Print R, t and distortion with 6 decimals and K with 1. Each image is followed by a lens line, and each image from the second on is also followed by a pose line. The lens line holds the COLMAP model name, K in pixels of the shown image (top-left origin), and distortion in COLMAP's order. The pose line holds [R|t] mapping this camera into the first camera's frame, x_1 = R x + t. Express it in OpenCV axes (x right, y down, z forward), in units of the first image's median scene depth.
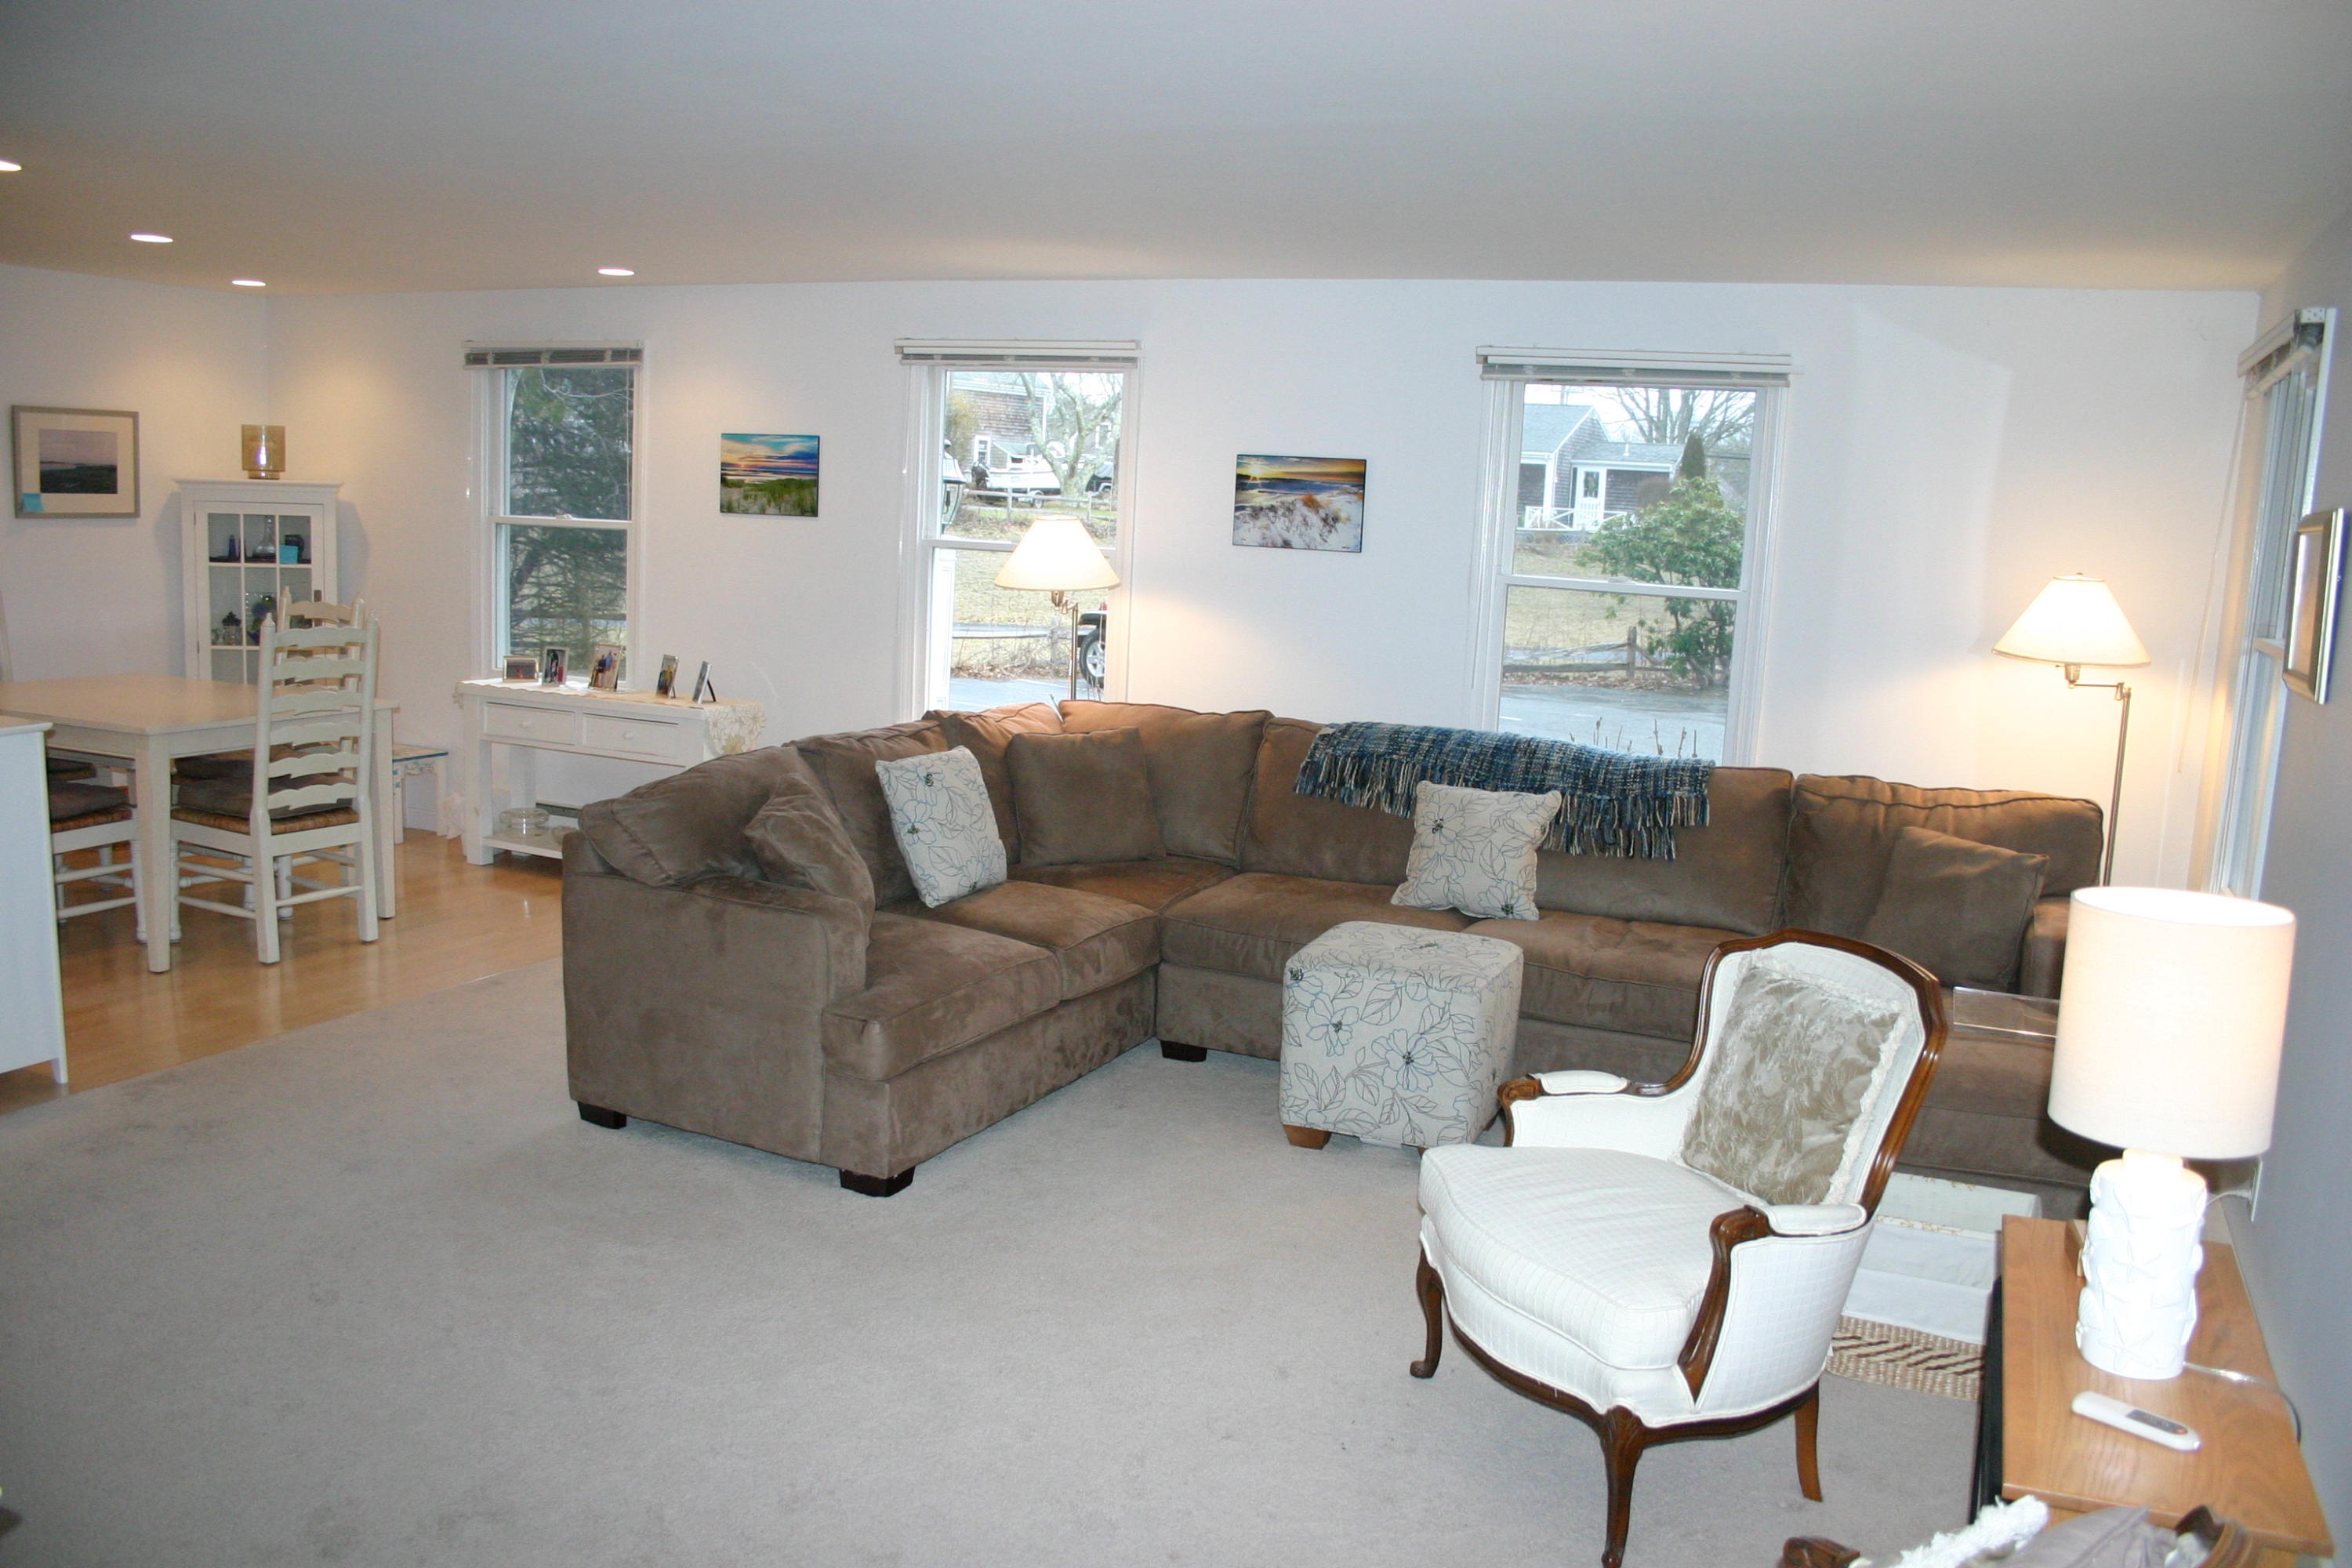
lens RADIAL K [[1888.8, 0, 1146.4], [0, 1888.8, 786.9], [0, 0, 1]] dist [-0.145315, 0.105647]
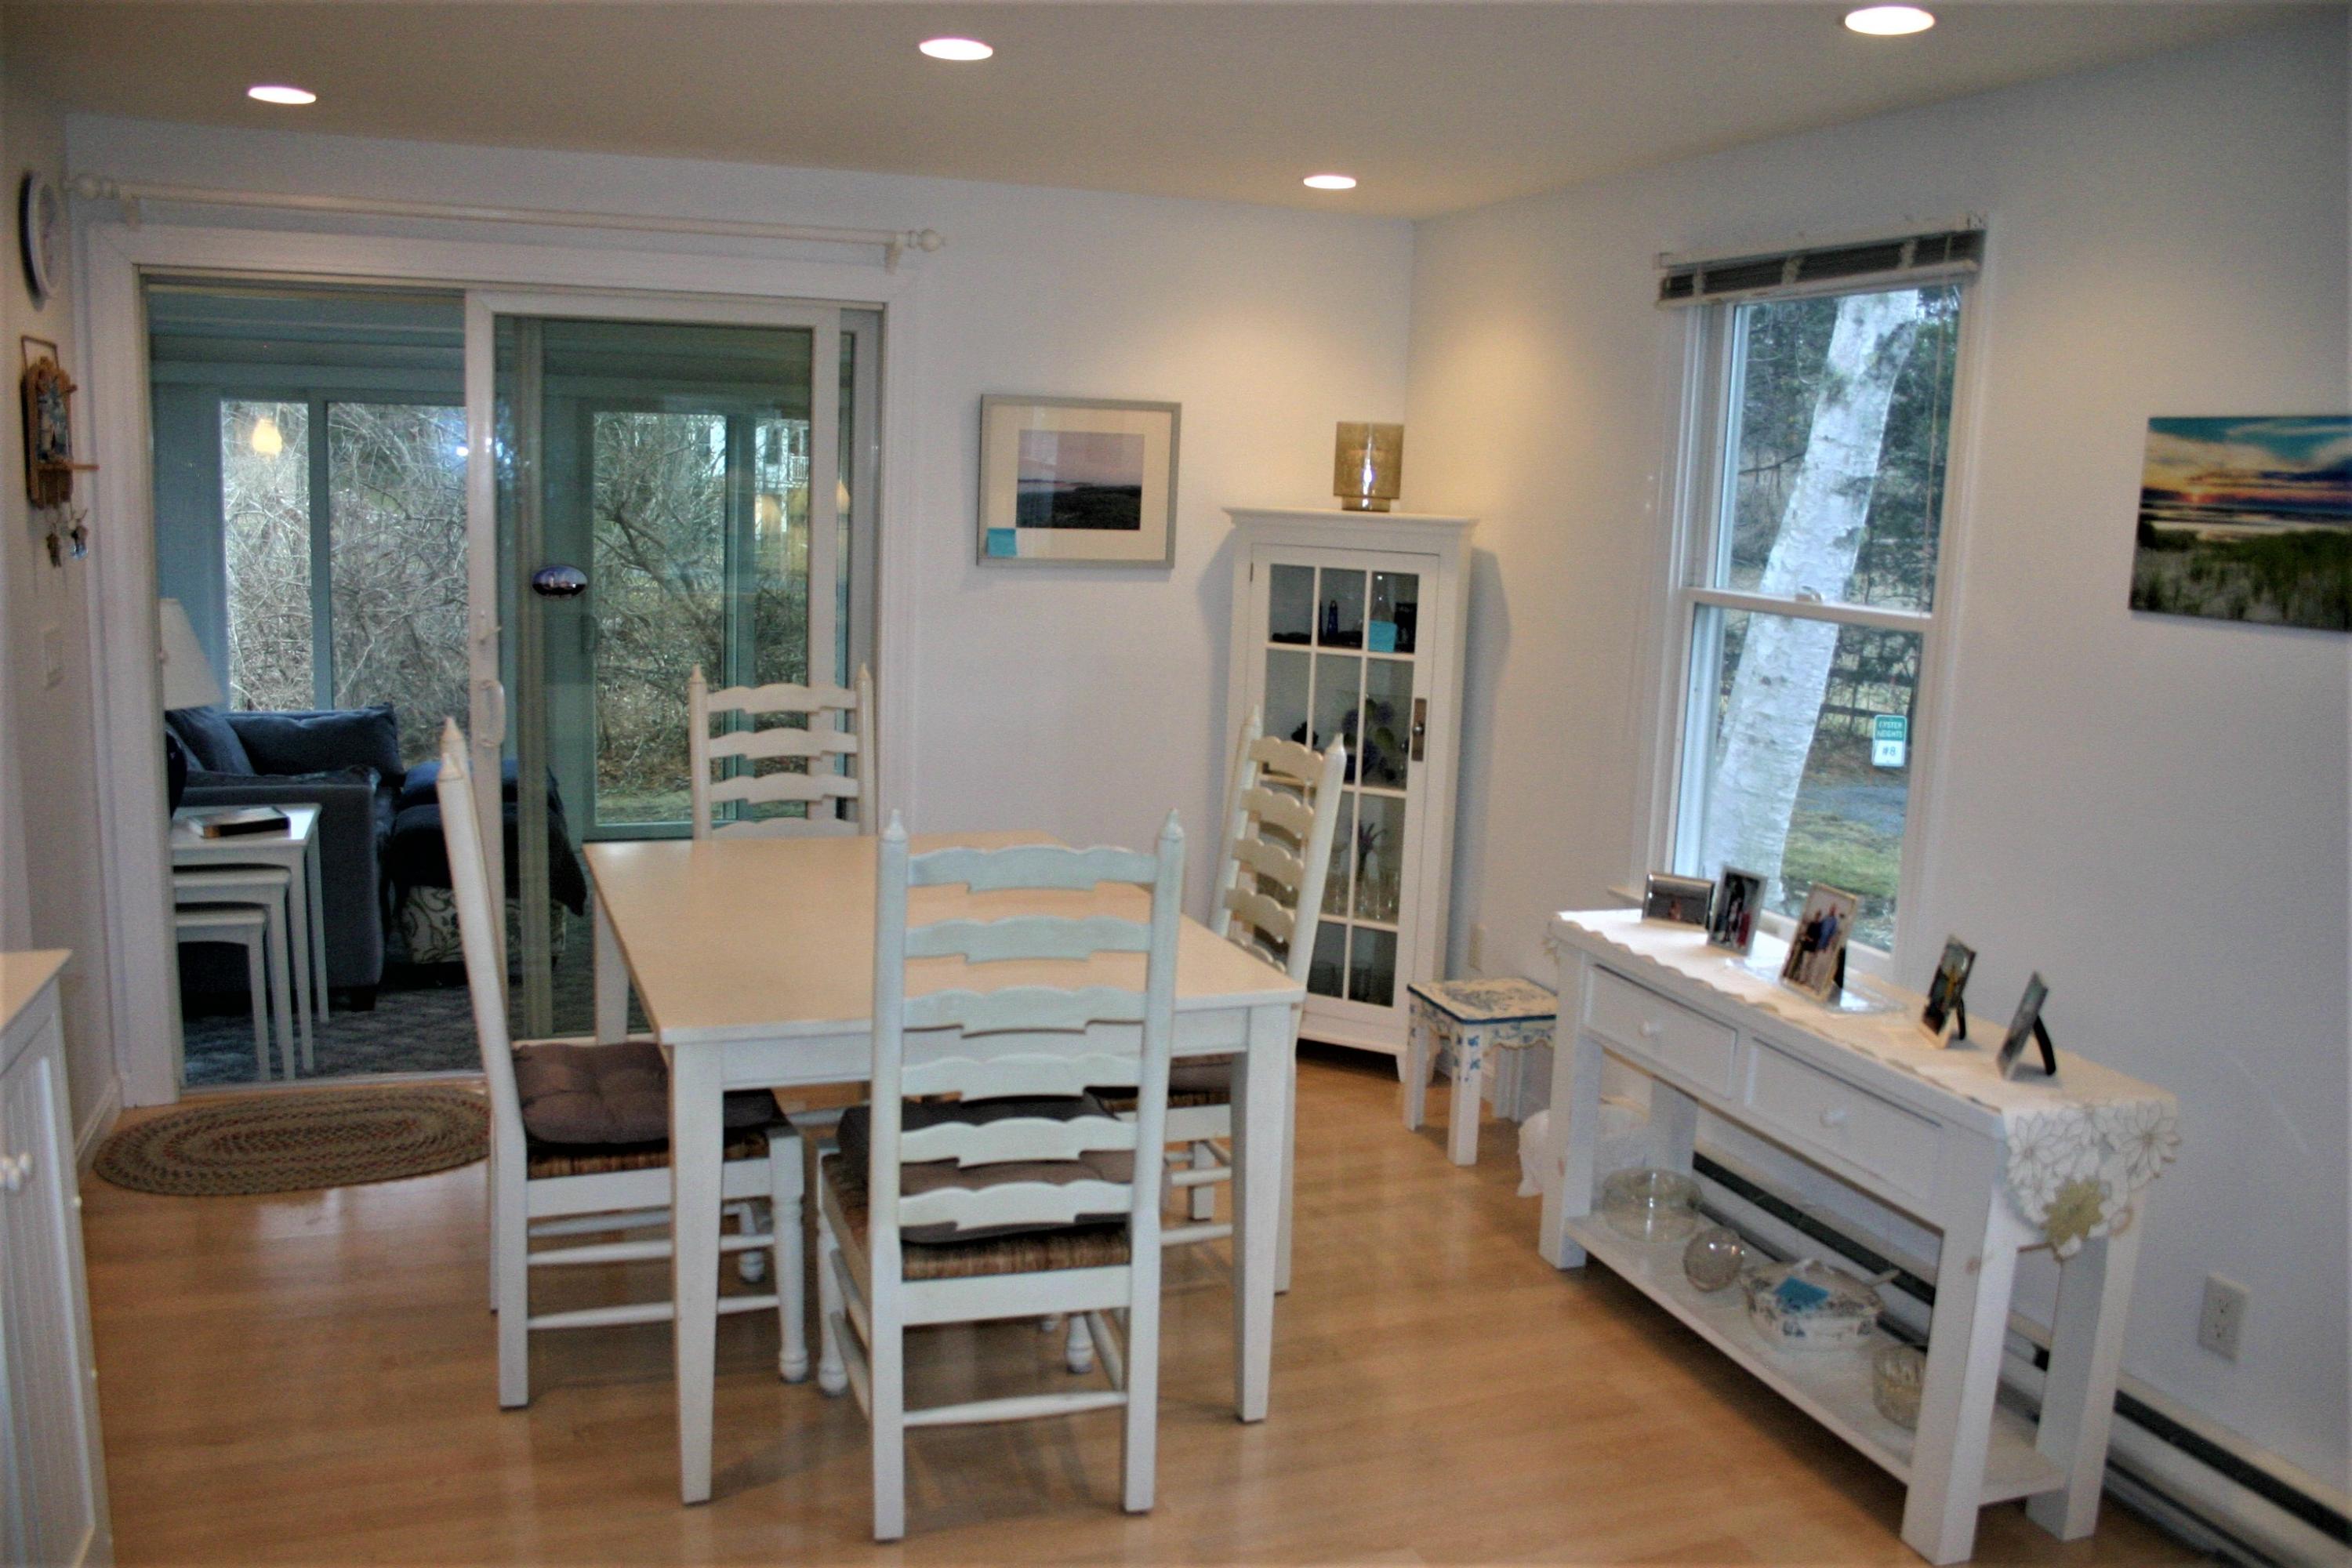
lens RADIAL K [[1888.8, 0, 1153.6], [0, 1888.8, 787.5], [0, 0, 1]] dist [-0.145315, 0.105647]
pose [[0.711086, 0.099398, -0.696044, -0.118084], [-0.117026, 0.992880, 0.022233, -0.112101], [0.693298, 0.065645, 0.717655, 0.690608]]
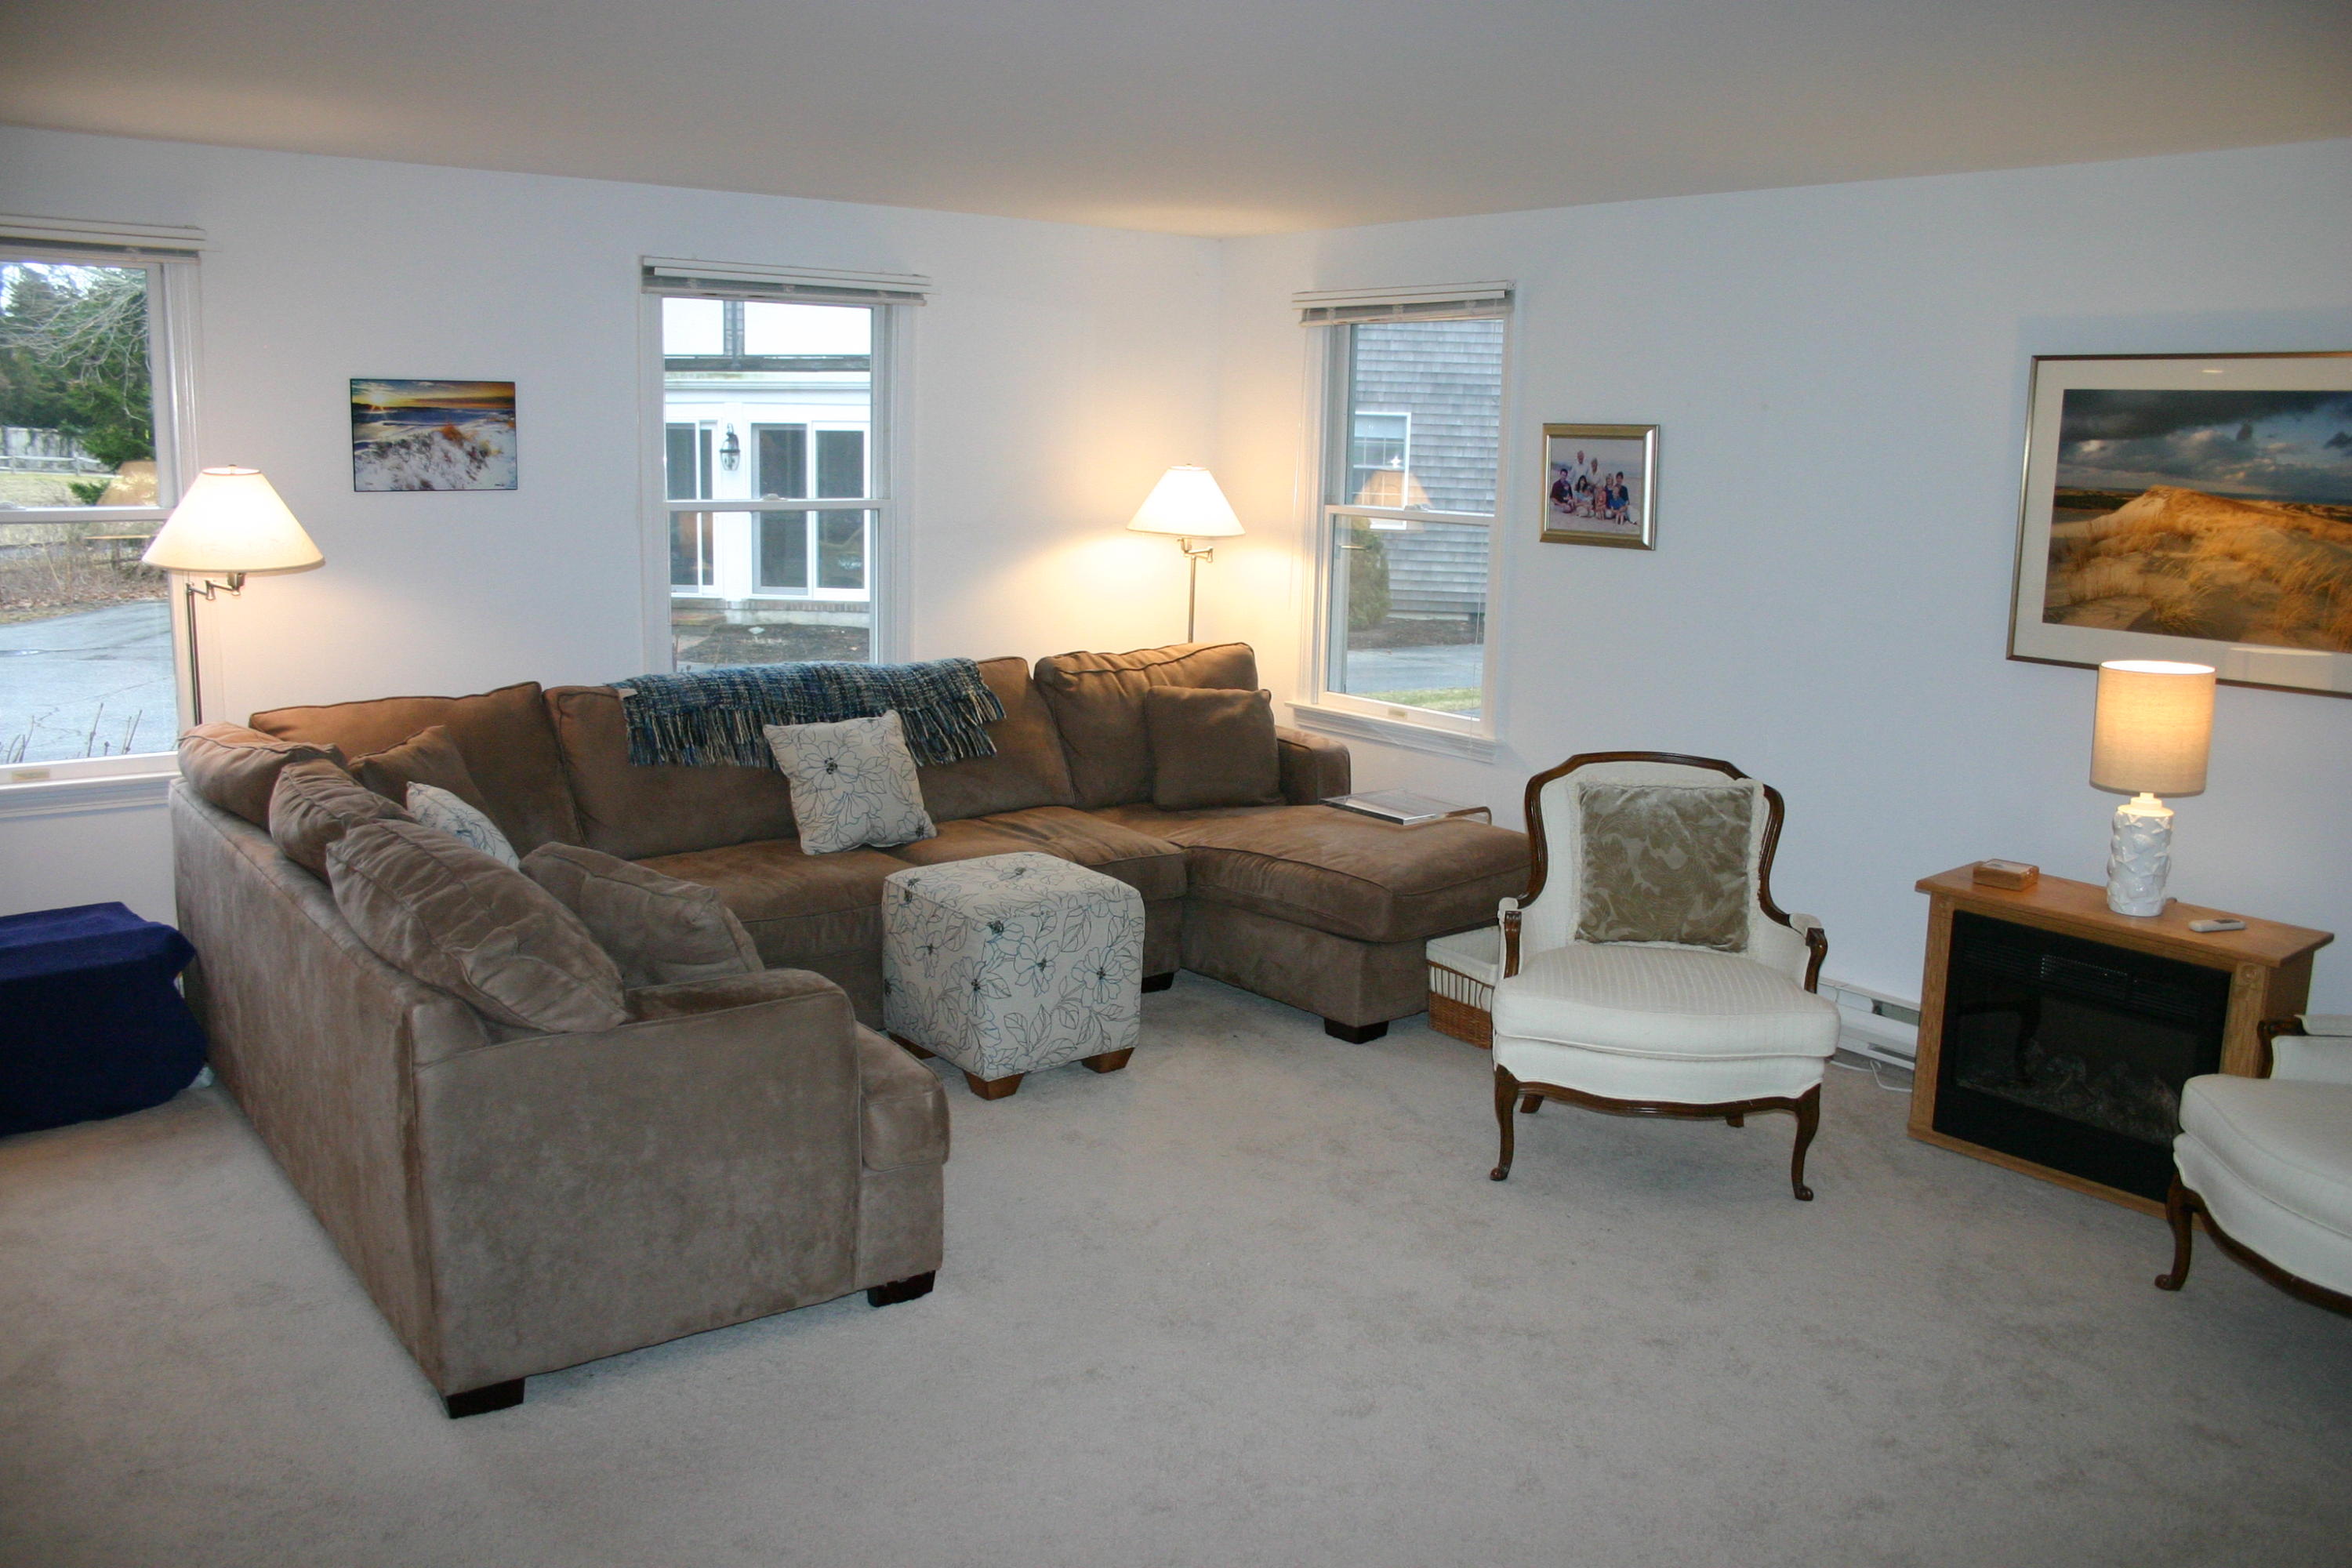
lens RADIAL K [[1888.8, 0, 1172.5], [0, 1888.8, 797.4], [0, 0, 1]] dist [-0.145315, 0.105647]
pose [[0.455819, -0.204532, 0.866254, -0.545216], [0.135840, 0.977824, 0.159396, -0.084140], [-0.879646, 0.045016, 0.473495, 0.347395]]
